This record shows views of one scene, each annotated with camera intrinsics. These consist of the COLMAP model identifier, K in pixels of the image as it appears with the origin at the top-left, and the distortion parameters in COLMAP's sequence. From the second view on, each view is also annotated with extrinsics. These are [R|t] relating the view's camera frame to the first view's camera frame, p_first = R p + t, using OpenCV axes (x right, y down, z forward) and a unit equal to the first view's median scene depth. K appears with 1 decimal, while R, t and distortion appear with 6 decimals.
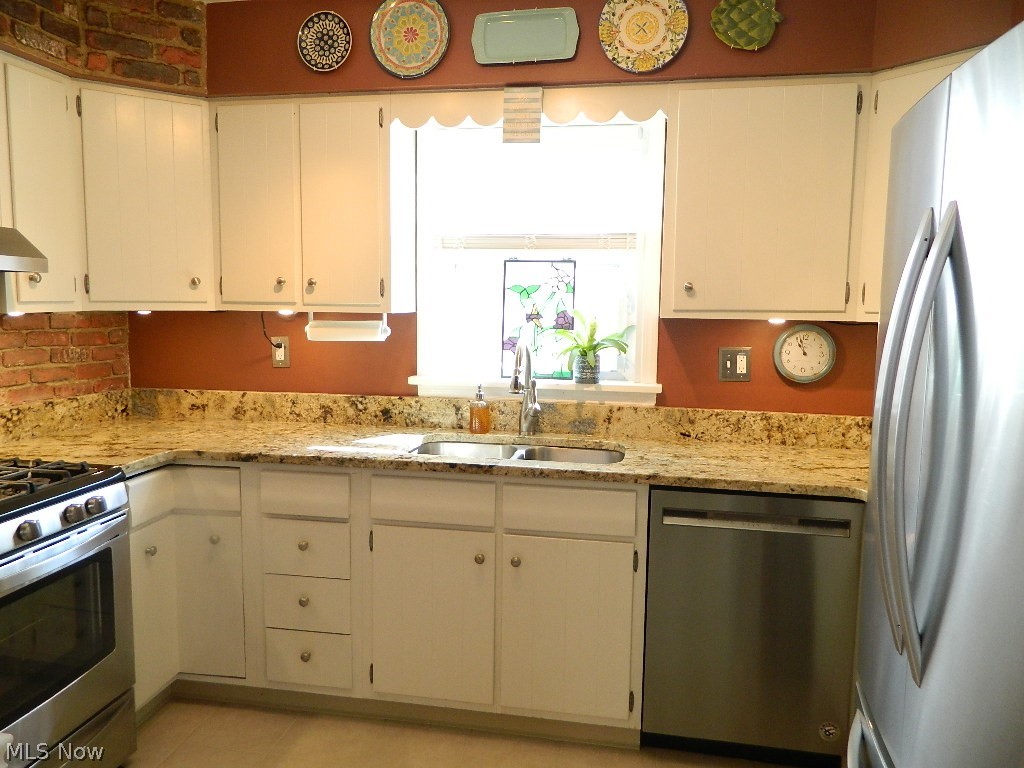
lens RADIAL K [[756.0, 0, 512.0], [0, 756.0, 384.0], [0, 0, 1]] dist [-0.001659, -0.006353]
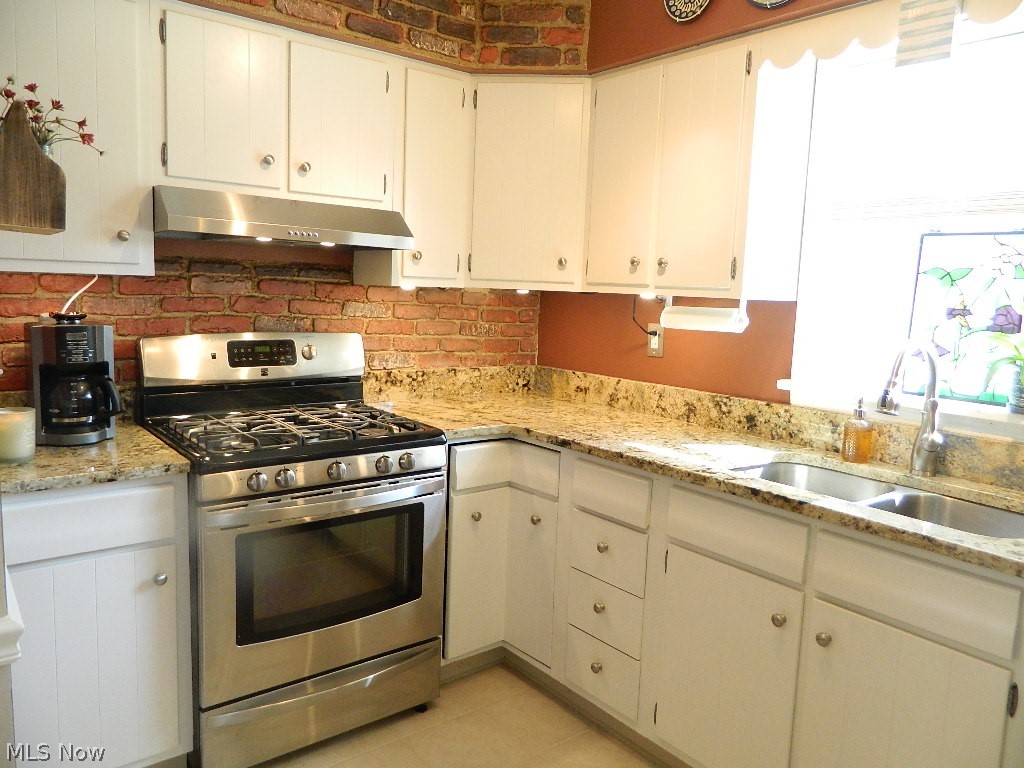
lens RADIAL K [[756.0, 0, 512.0], [0, 756.0, 384.0], [0, 0, 1]] dist [-0.001659, -0.006353]
pose [[0.743713, 0.103055, -0.660507, 0.205241], [-0.105238, 0.993775, 0.036559, -0.004461], [0.660163, 0.042321, 0.749929, 0.208491]]
